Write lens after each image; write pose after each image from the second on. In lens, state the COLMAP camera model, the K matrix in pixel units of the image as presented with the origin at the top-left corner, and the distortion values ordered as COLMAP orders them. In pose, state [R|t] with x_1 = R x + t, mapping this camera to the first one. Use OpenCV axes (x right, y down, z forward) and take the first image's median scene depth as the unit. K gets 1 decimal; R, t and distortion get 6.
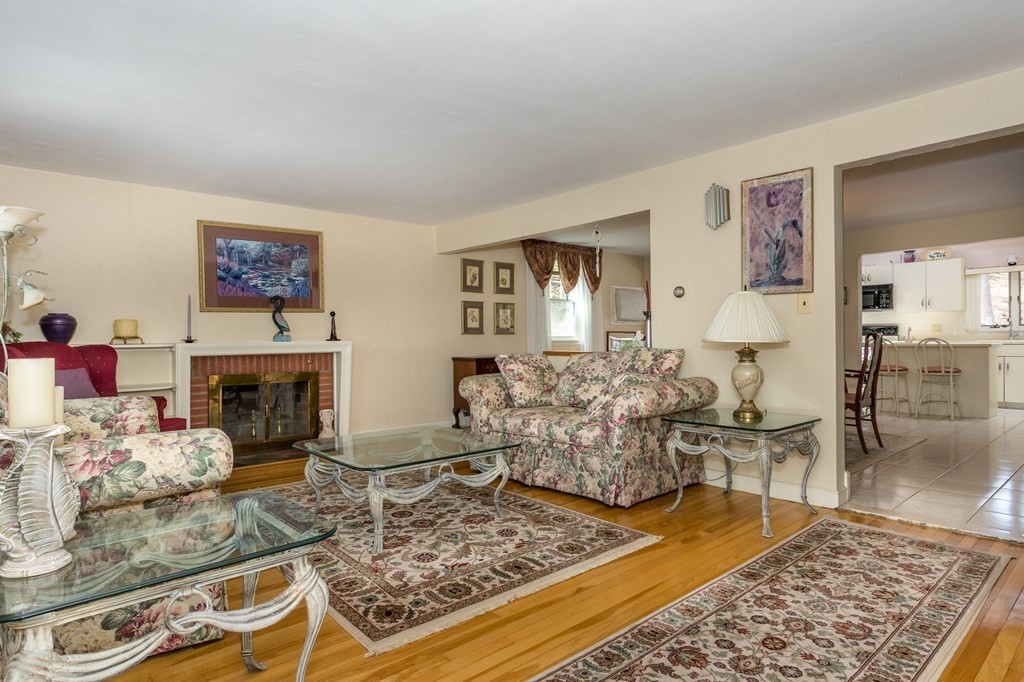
lens RADIAL K [[542.5, 0, 512.0], [0, 542.5, 341.0], [0, 0, 1]] dist [-0.019942, 0.001153]
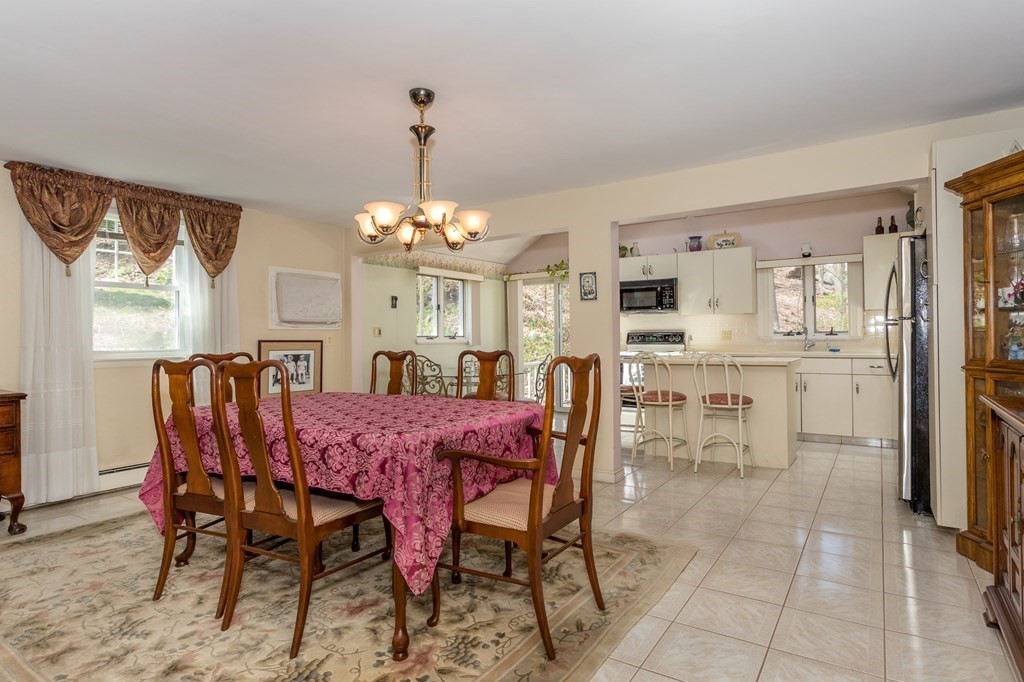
lens RADIAL K [[542.5, 0, 512.0], [0, 542.5, 341.0], [0, 0, 1]] dist [-0.019942, 0.001153]
pose [[0.961282, -0.003194, 0.275550, 0.286031], [0.004000, 0.999989, -0.002364, -0.015812], [-0.275539, 0.003375, 0.961284, 0.339708]]
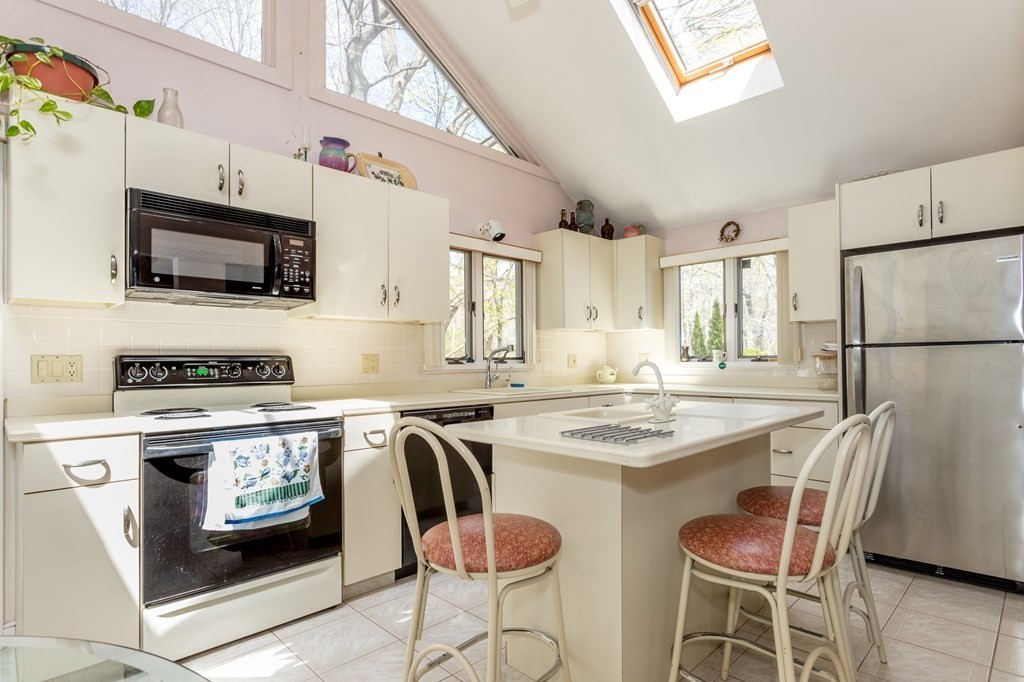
lens RADIAL K [[542.5, 0, 512.0], [0, 542.5, 341.0], [0, 0, 1]] dist [-0.019942, 0.001153]
pose [[-0.072974, 0.043624, 0.996379, 0.419526], [0.014020, 0.998989, -0.042711, -0.023211], [-0.997235, 0.010852, -0.073512, 0.993340]]
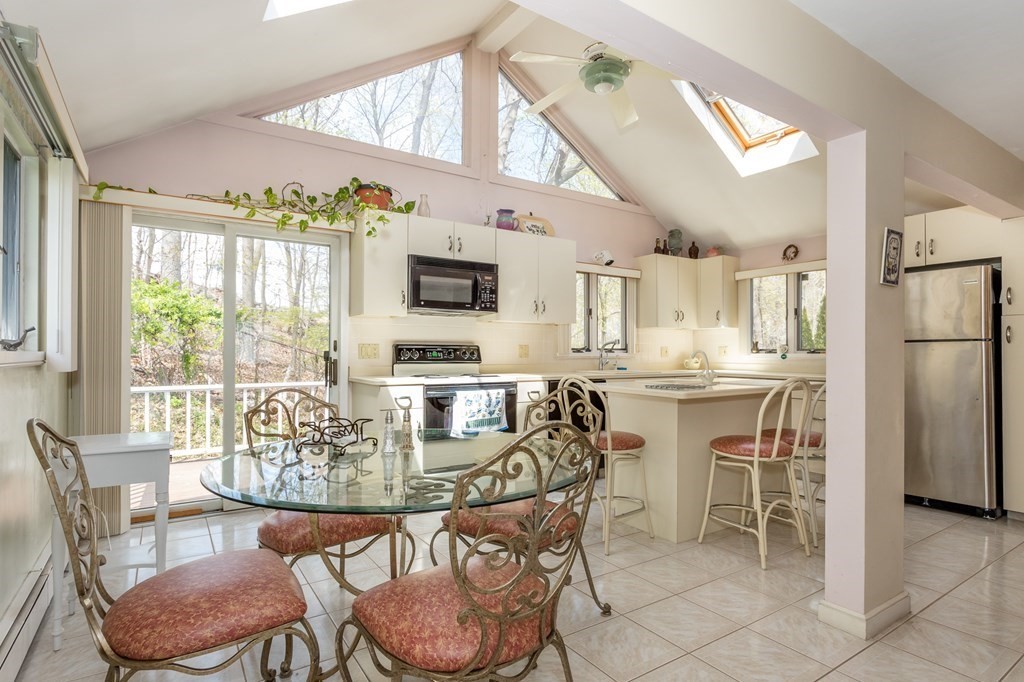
lens RADIAL K [[542.5, 0, 512.0], [0, 542.5, 341.0], [0, 0, 1]] dist [-0.019942, 0.001153]
pose [[0.115008, 0.030062, 0.992910, 0.206926], [0.000853, 0.999539, -0.030361, -0.017789], [-0.993364, 0.004339, 0.114929, 1.012500]]
